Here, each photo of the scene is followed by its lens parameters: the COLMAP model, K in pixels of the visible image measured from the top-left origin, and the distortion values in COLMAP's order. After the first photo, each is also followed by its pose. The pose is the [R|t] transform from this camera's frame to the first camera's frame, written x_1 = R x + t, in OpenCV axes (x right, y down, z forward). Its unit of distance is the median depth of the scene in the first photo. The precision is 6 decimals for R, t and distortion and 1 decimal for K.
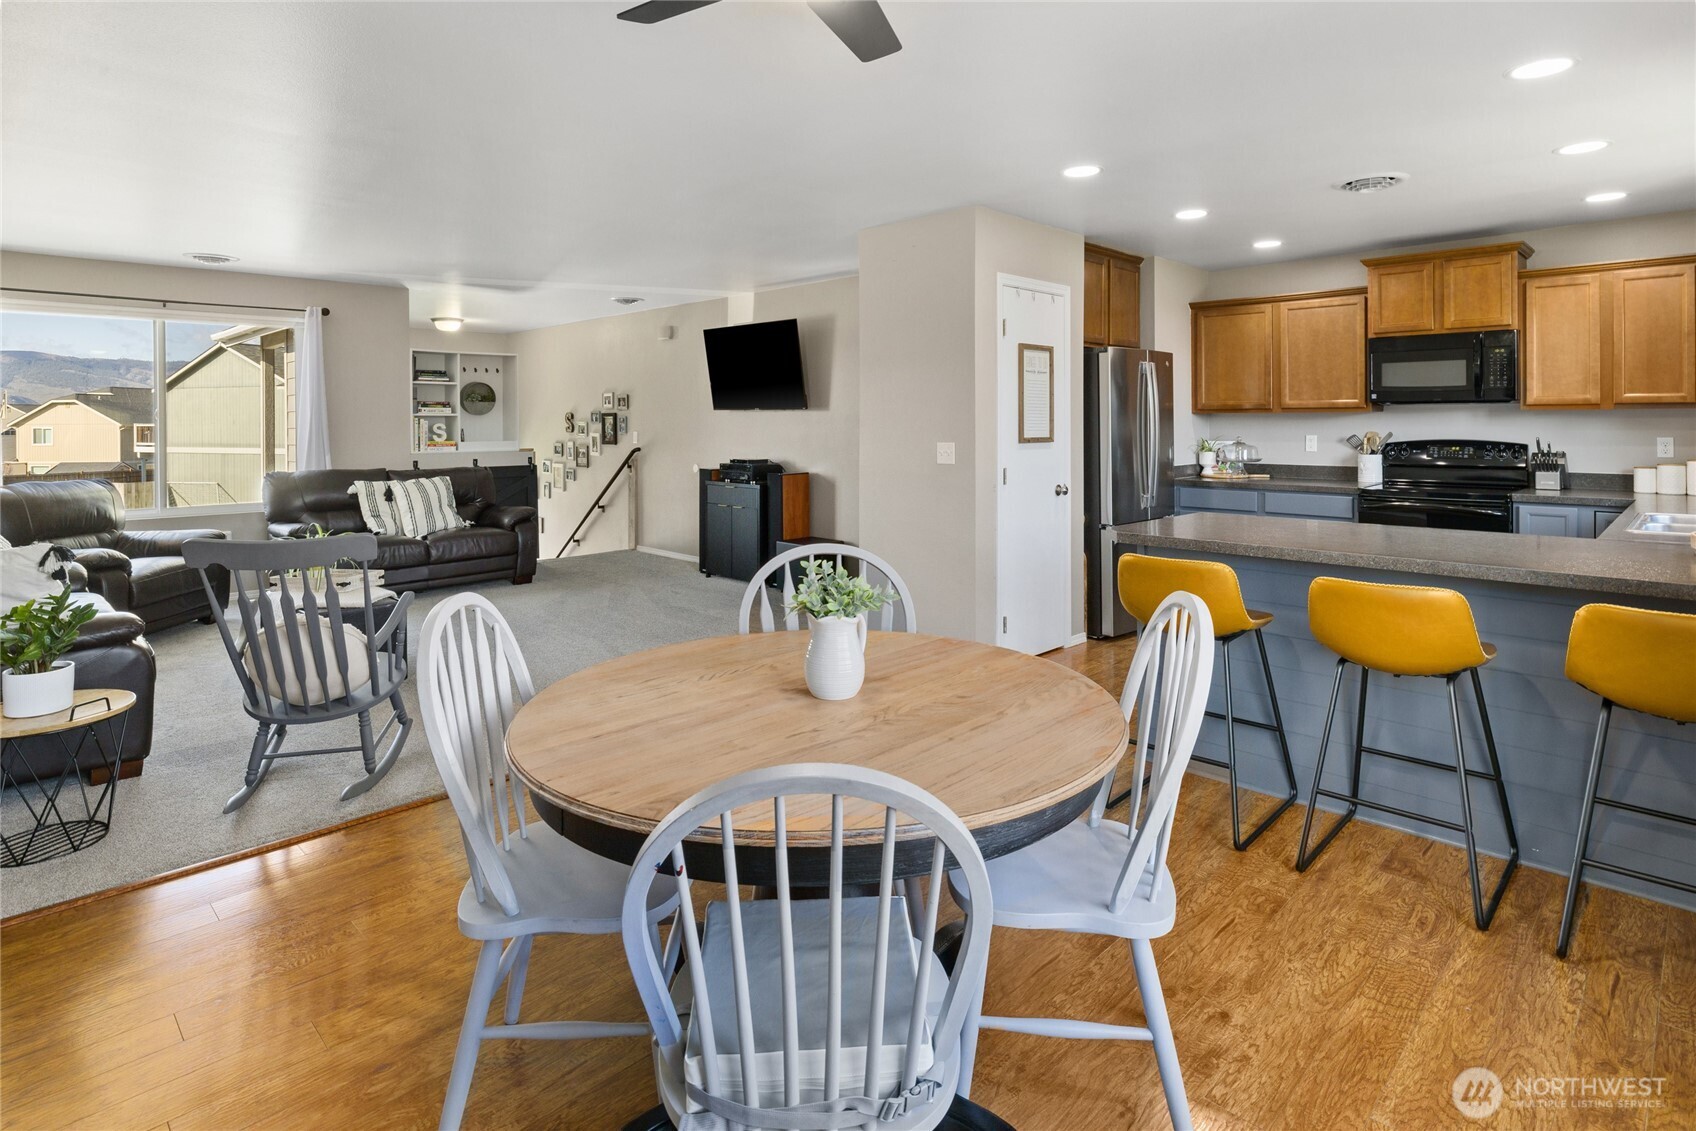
lens RADIAL K [[888.7, 0, 846.8], [0, 888.7, 422.0], [0, 0, 1]] dist [-0.003601, -0.000255]
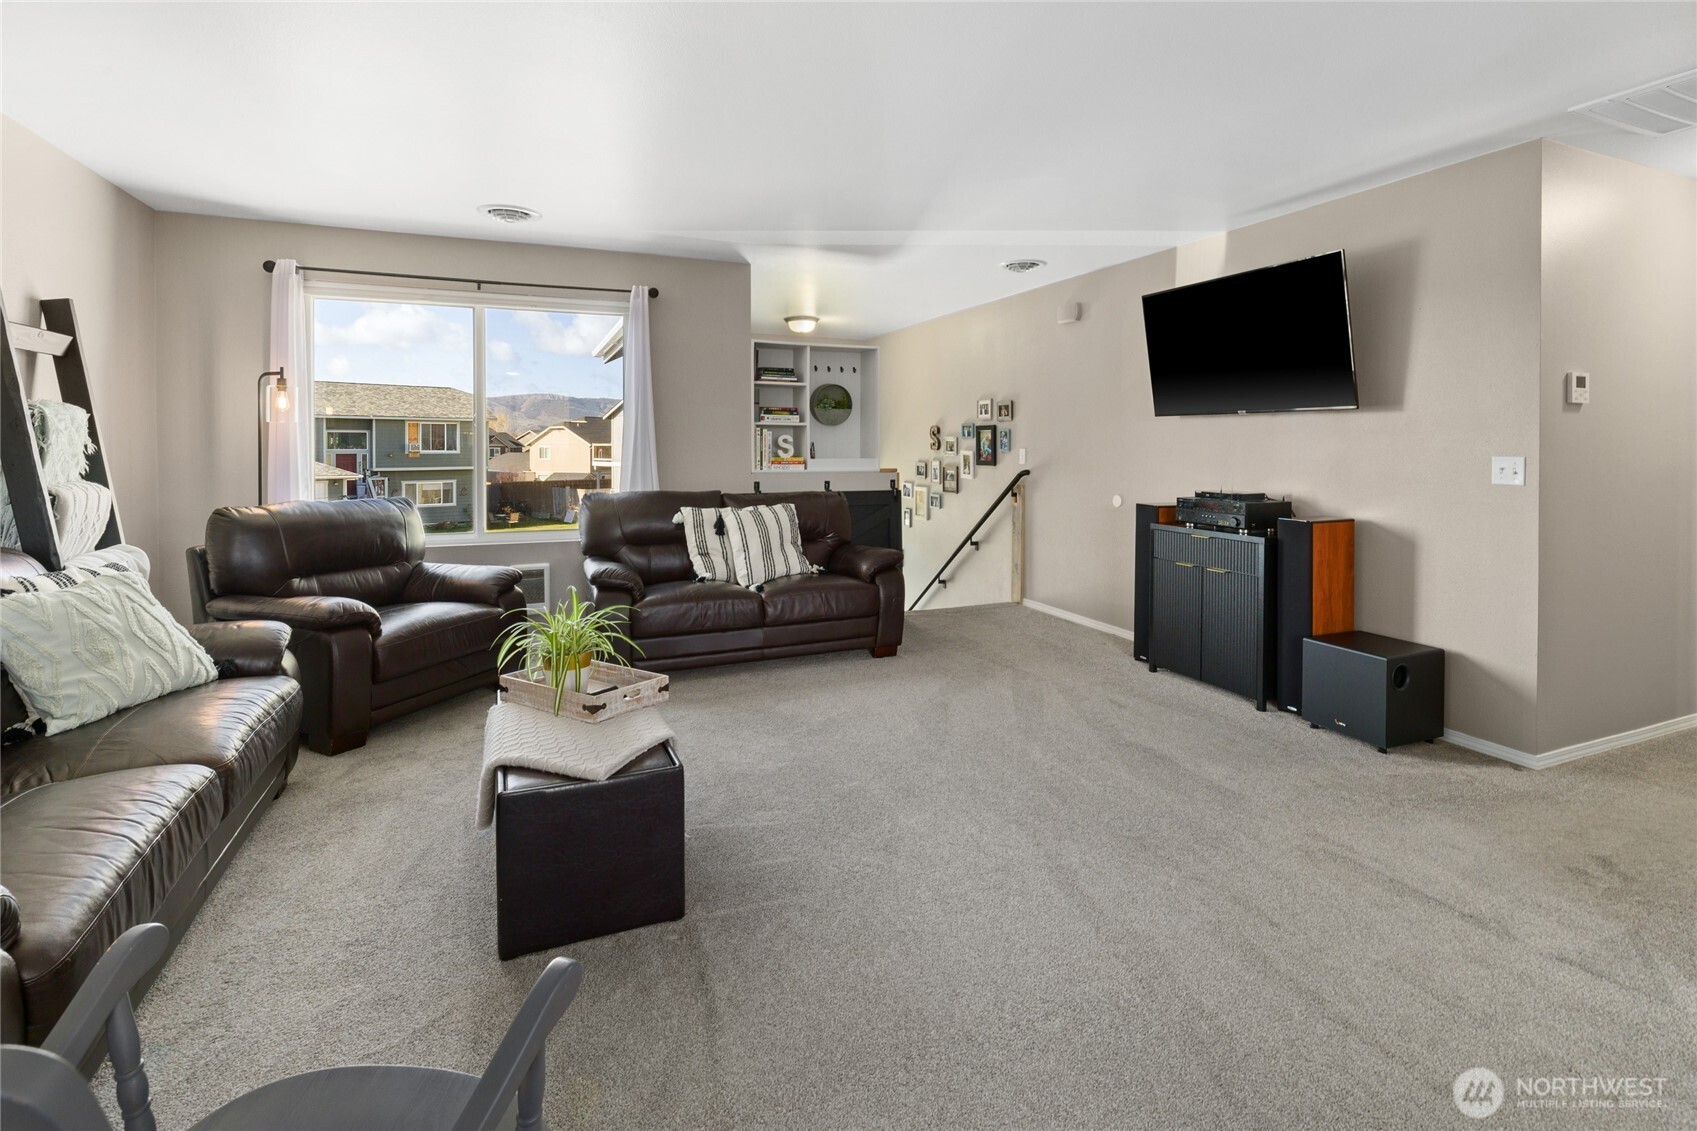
lens RADIAL K [[814.9, 0, 846.4], [0, 814.9, 450.1], [0, 0, 1]] dist [-0.000256, 0.000049]
pose [[0.926919, 0.008923, -0.375156, -0.138017], [-0.007066, 0.999955, 0.006325, 0.010138], [0.375196, -0.003212, 0.926940, 0.352488]]
